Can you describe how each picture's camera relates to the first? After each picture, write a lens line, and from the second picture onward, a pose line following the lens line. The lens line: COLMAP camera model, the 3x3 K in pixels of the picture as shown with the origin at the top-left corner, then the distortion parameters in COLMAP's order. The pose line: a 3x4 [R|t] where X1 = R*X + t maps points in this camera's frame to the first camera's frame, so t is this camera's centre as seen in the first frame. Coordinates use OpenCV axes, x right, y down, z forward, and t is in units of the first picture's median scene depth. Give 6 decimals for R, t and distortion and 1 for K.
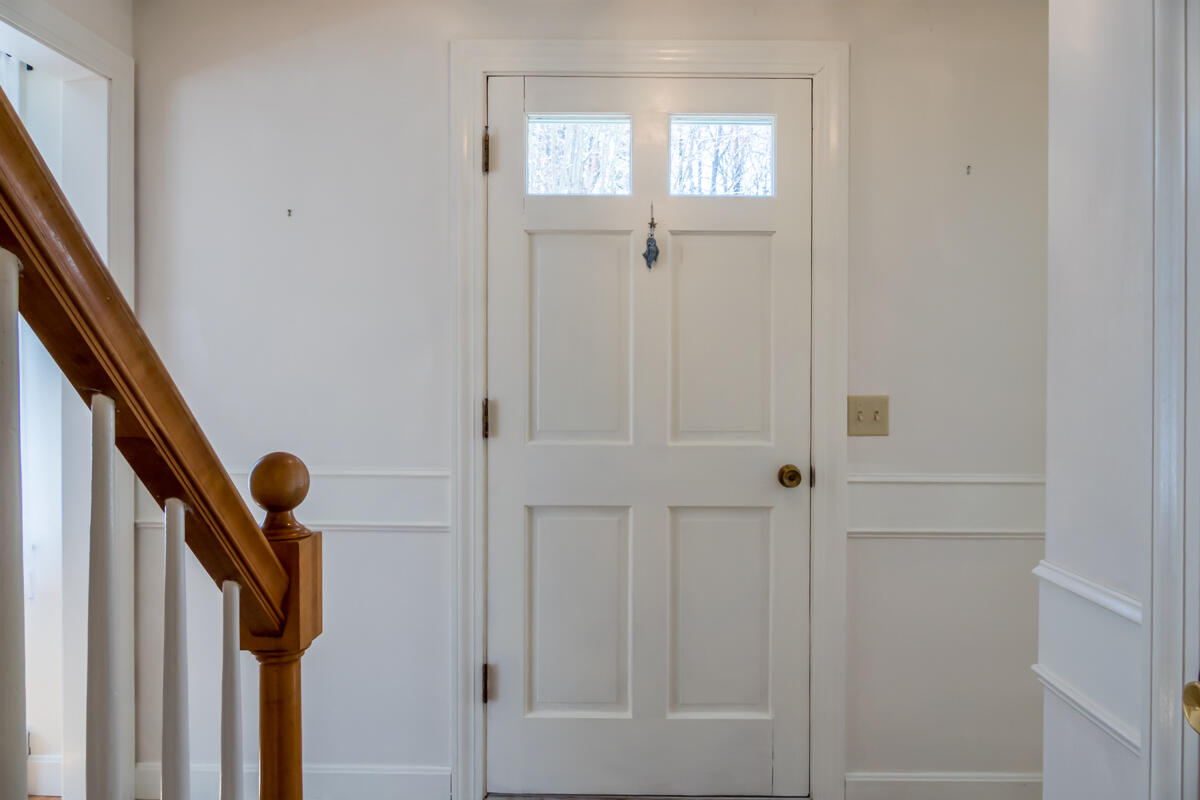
lens RADIAL K [[859.1, 0, 629.1], [0, 859.1, 393.7], [0, 0, 1]] dist [-0.015322, 0.011395]
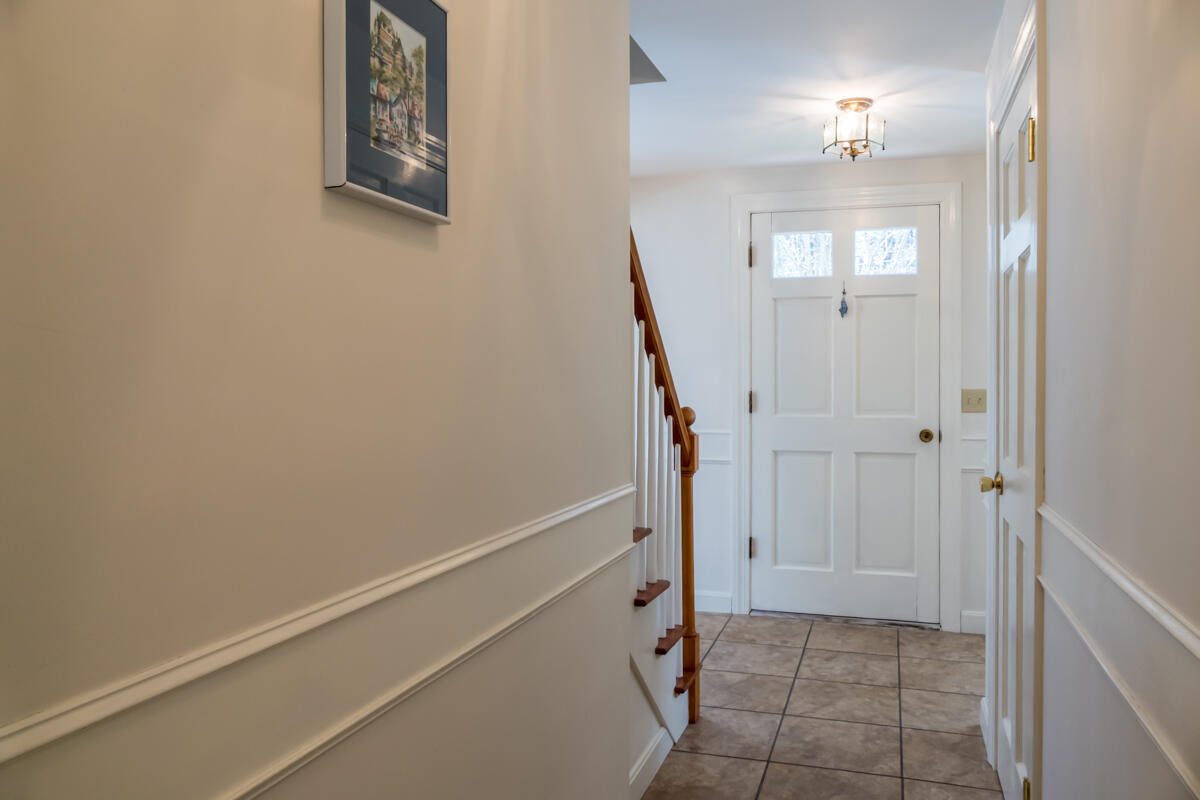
lens RADIAL K [[859.1, 0, 629.1], [0, 859.1, 393.7], [0, 0, 1]] dist [-0.015322, 0.011395]
pose [[0.956295, -0.001208, -0.292400, 0.119403], [0.002261, 0.999992, 0.003261, 0.004668], [0.292394, -0.003779, 0.956291, -0.818946]]
